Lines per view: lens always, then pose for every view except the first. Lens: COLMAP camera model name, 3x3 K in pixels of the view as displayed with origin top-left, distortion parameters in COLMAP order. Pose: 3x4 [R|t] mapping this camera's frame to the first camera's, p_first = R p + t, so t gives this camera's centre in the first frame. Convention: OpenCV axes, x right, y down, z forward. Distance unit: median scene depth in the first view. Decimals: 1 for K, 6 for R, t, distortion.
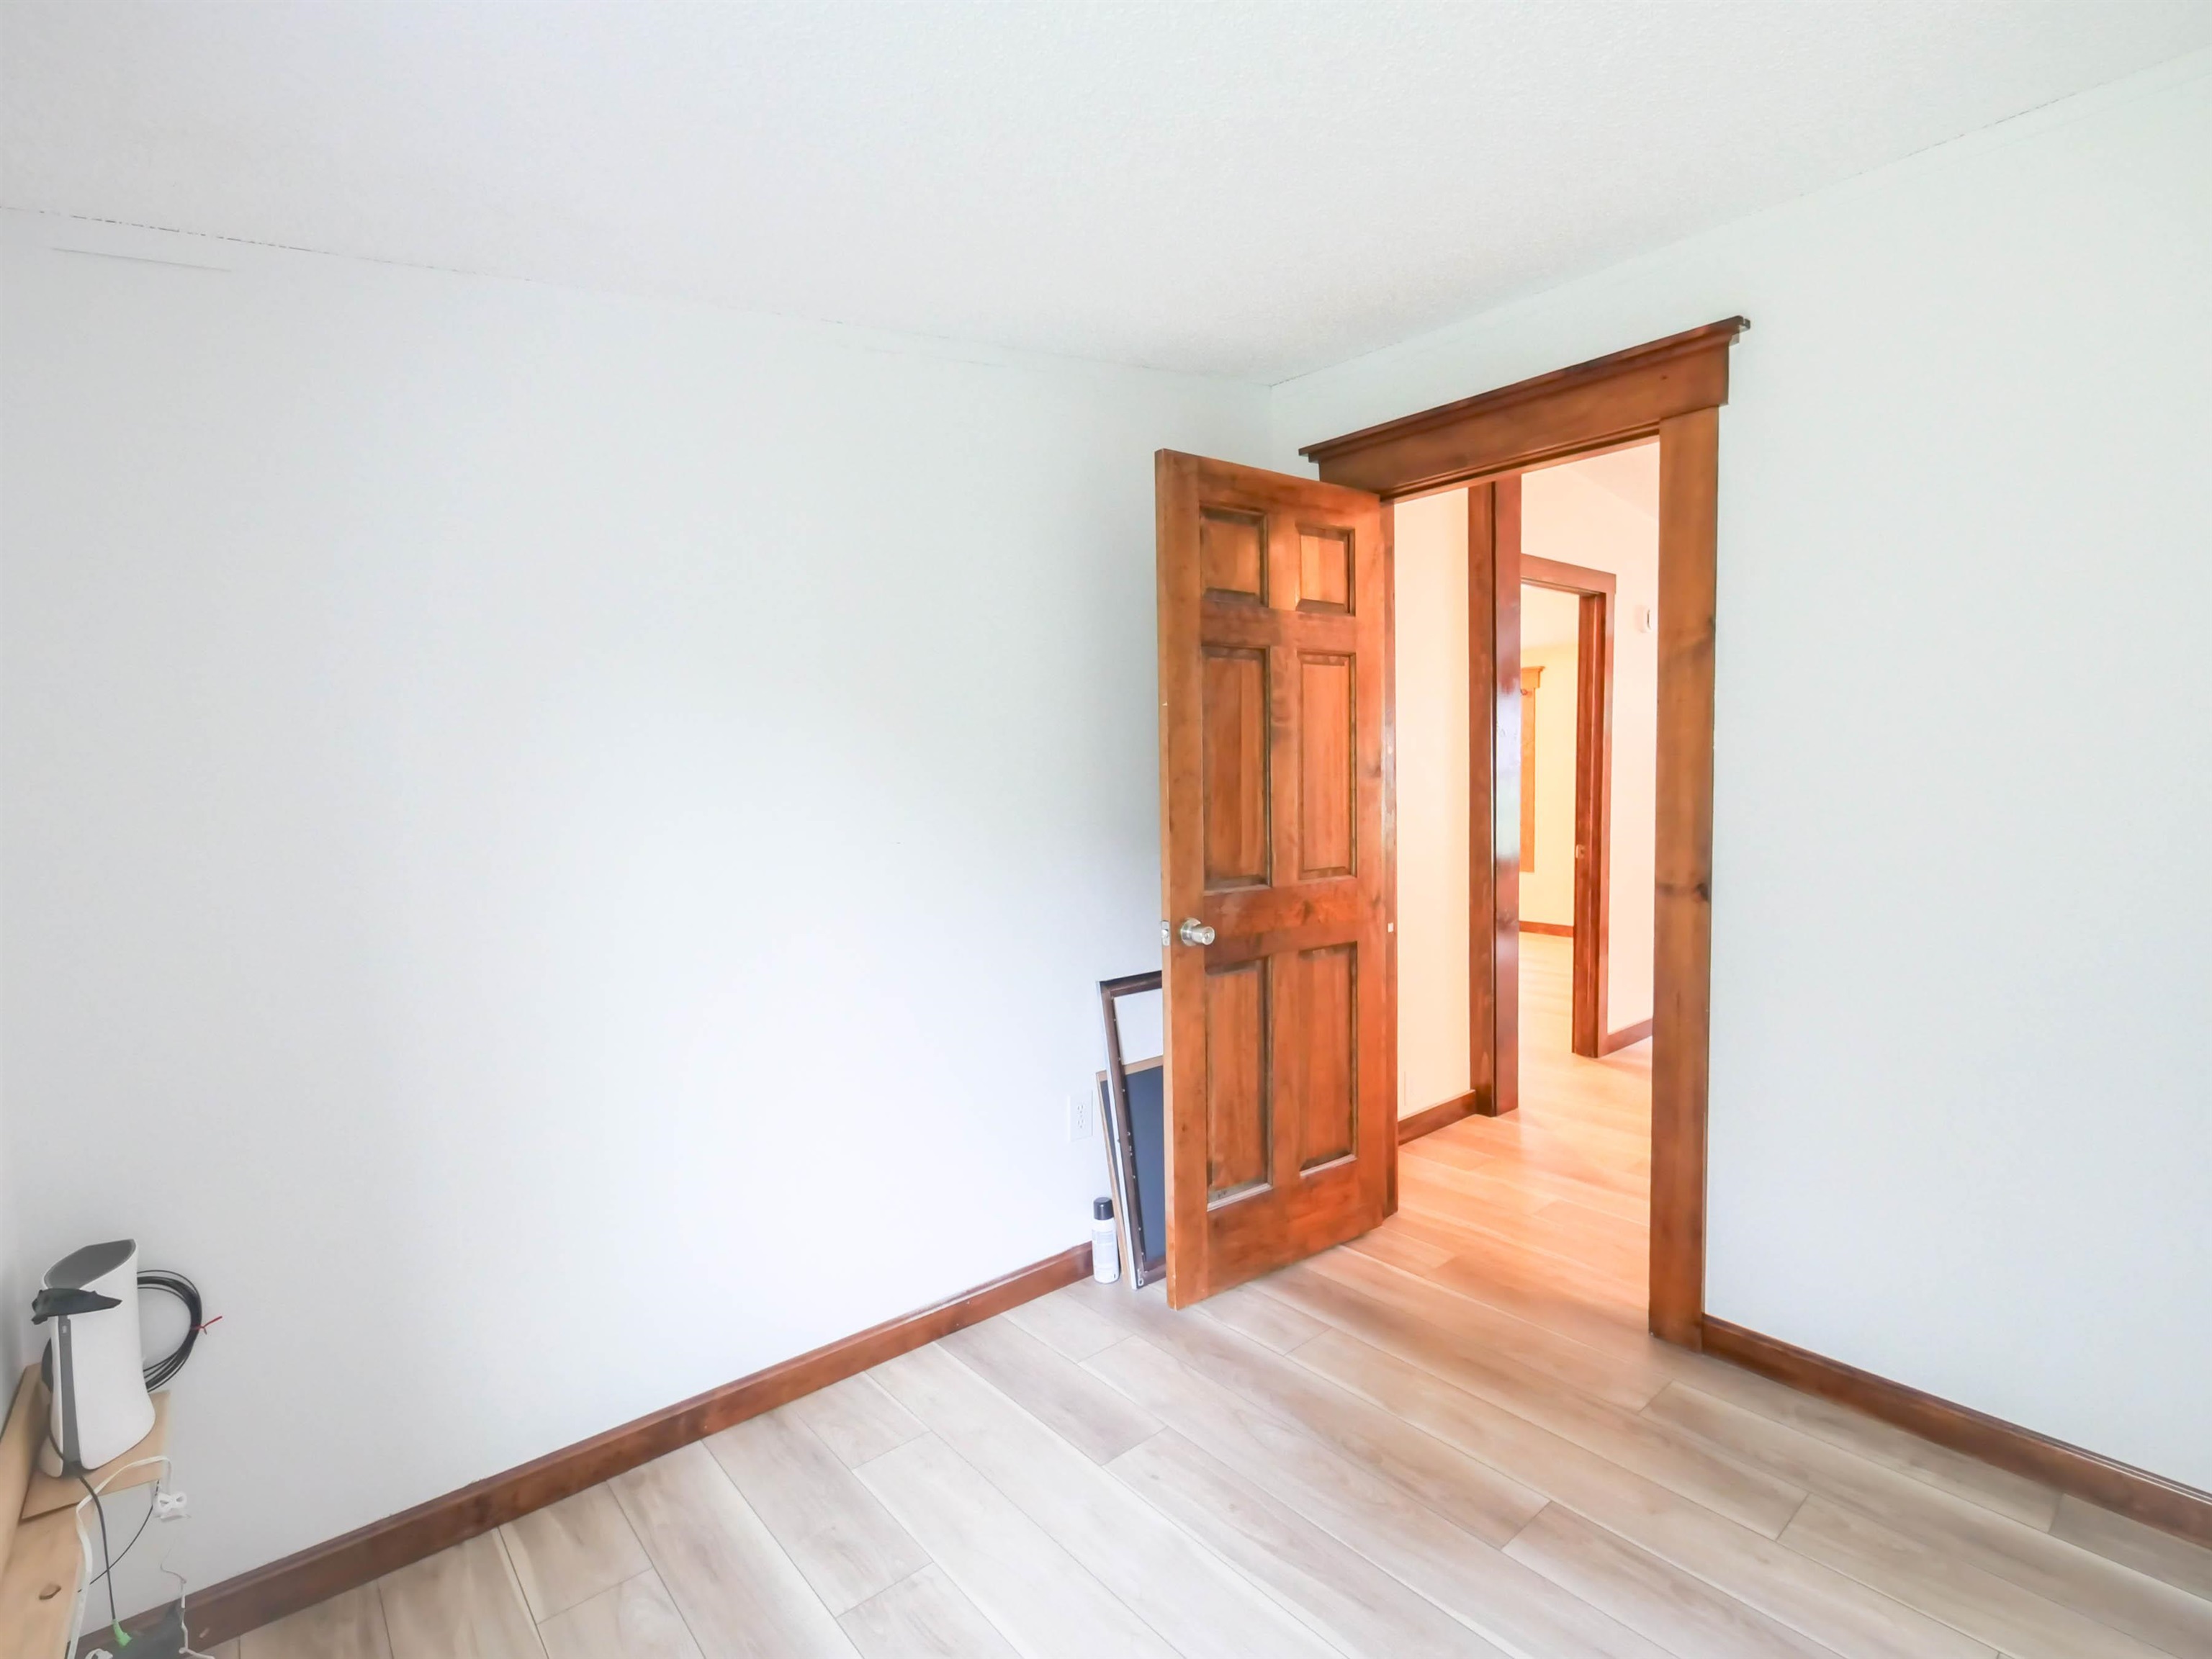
lens RADIAL K [[1083.7, 0, 1093.6], [0, 1083.7, 832.9], [0, 0, 1]] dist [-0.002536, -0.000445]
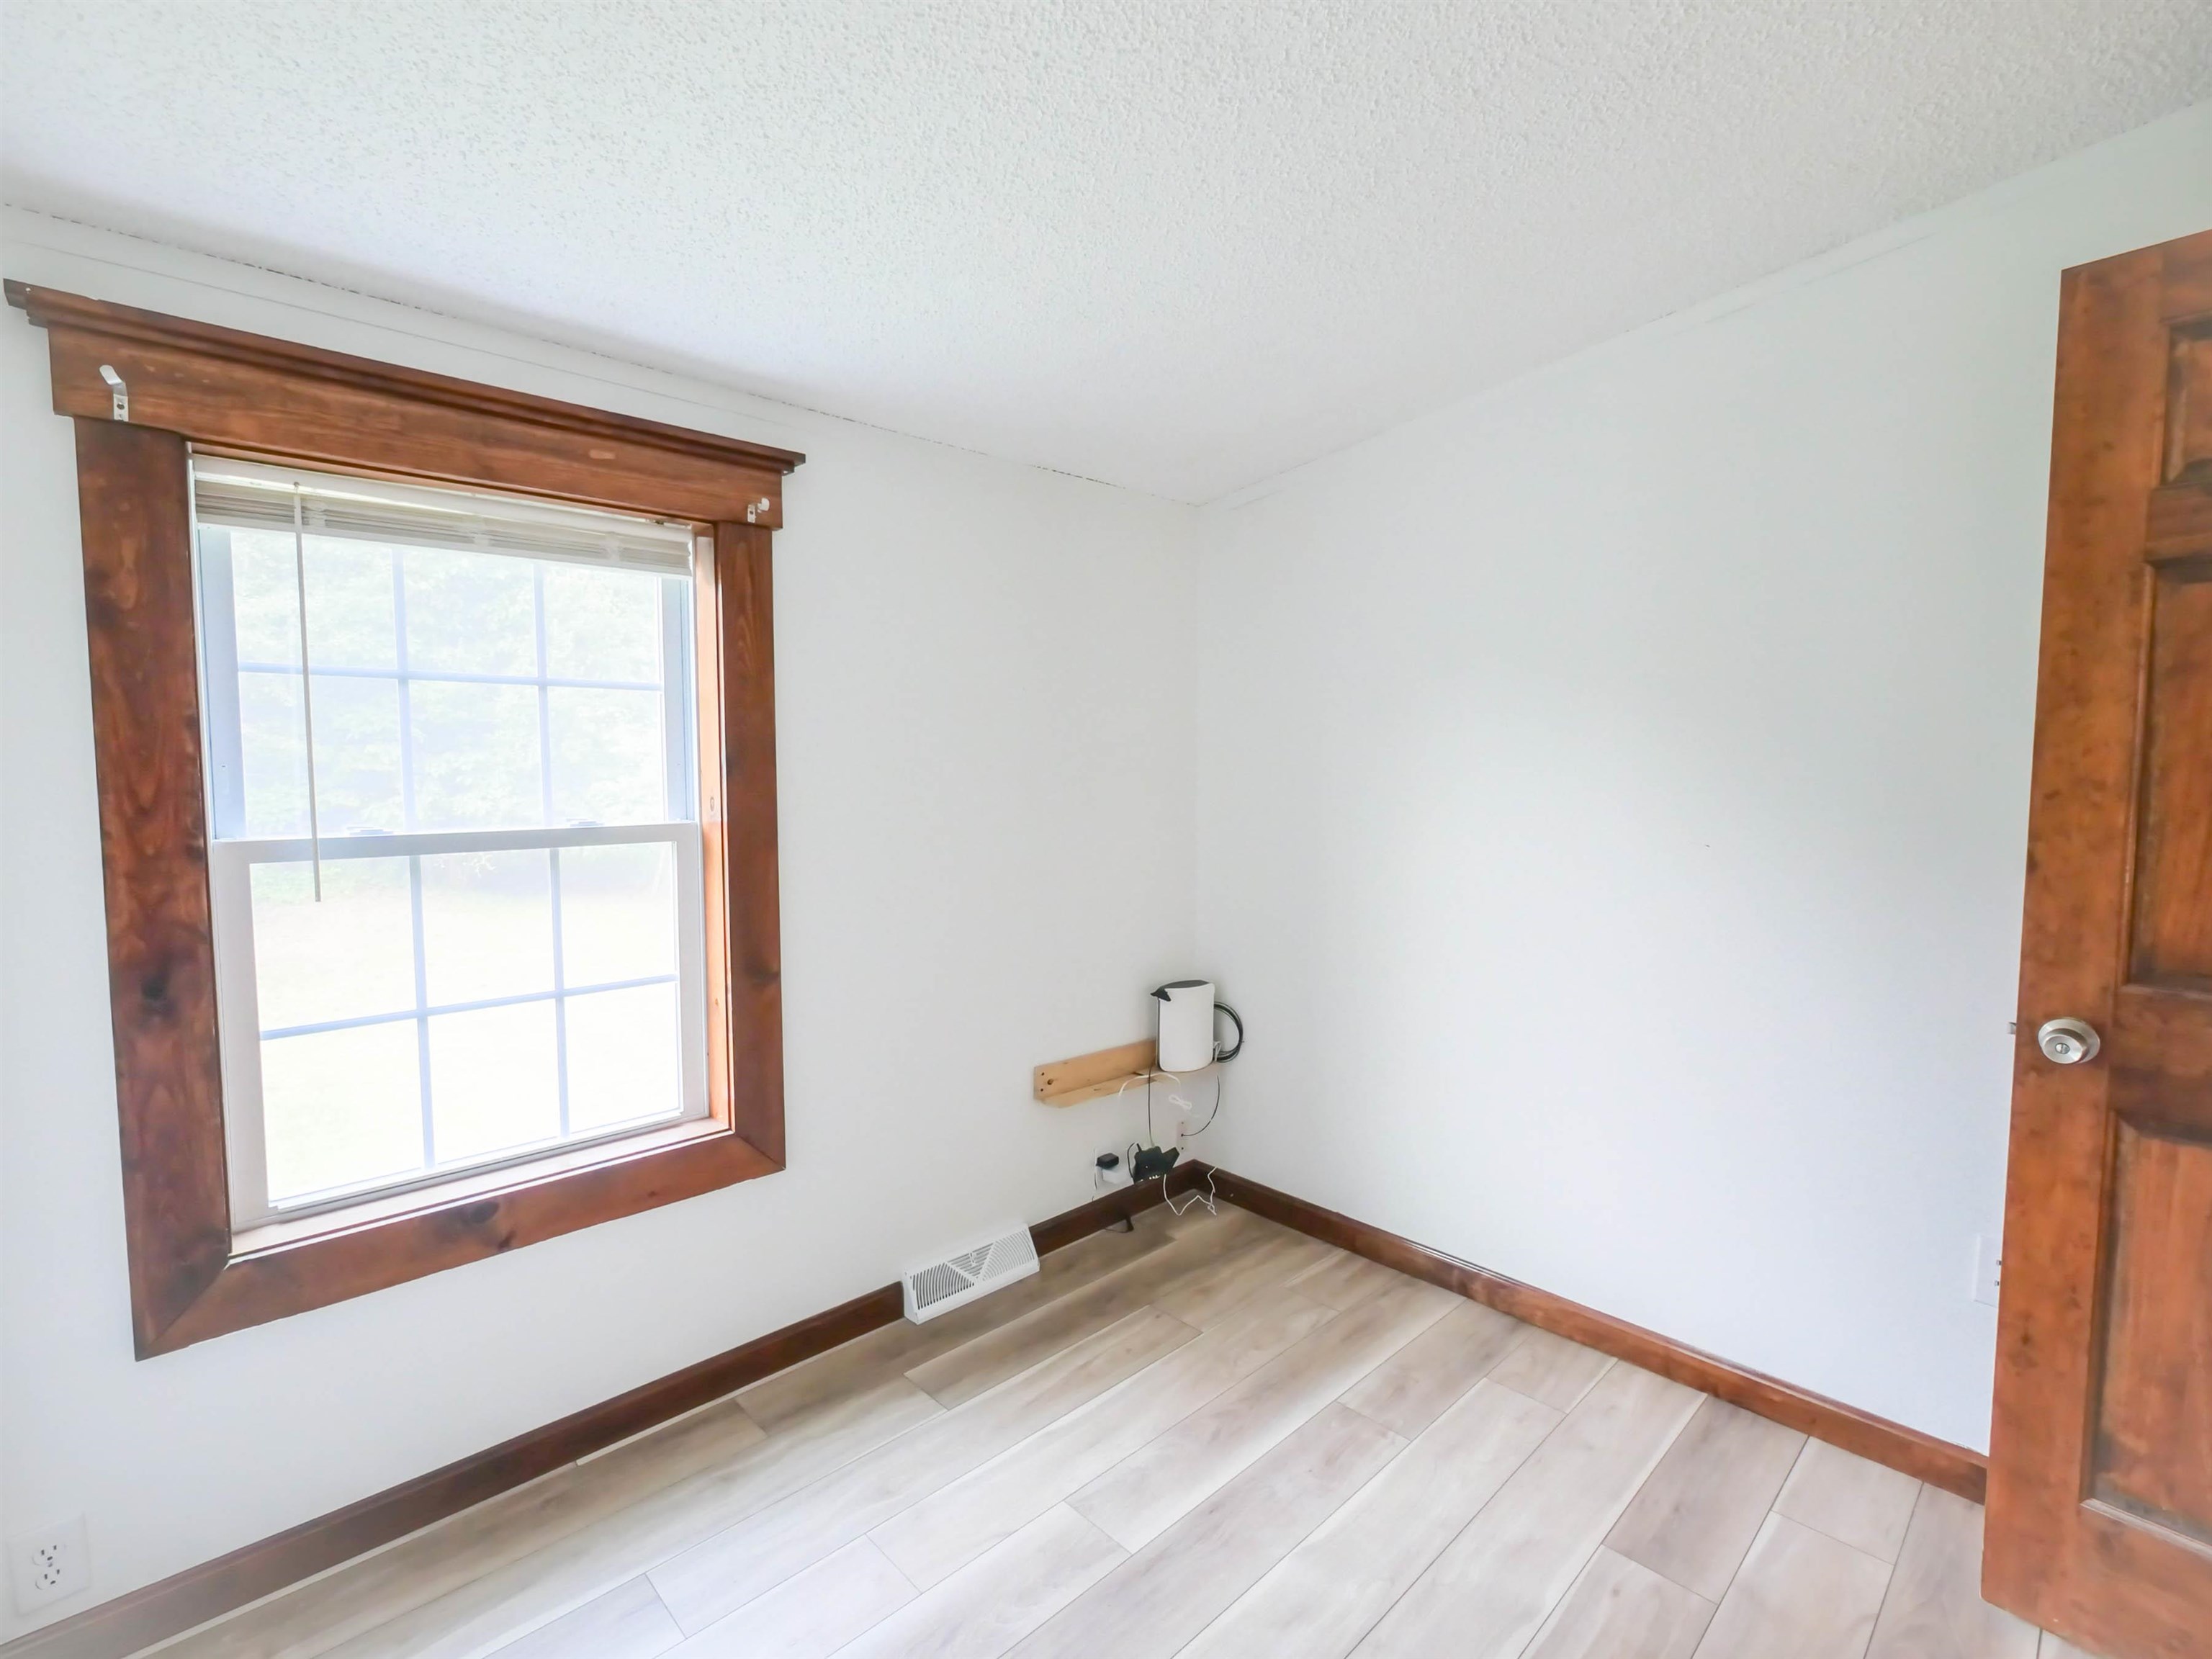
lens RADIAL K [[1035.3, 0, 1097.3], [0, 1035.3, 839.5], [0, 0, 1]] dist [-0.005222, -0.000577]
pose [[0.018375, 0.083898, -0.996305, 0.676056], [-0.058148, 0.994876, 0.082705, -0.040668], [0.998139, 0.056413, 0.023159, 0.438084]]
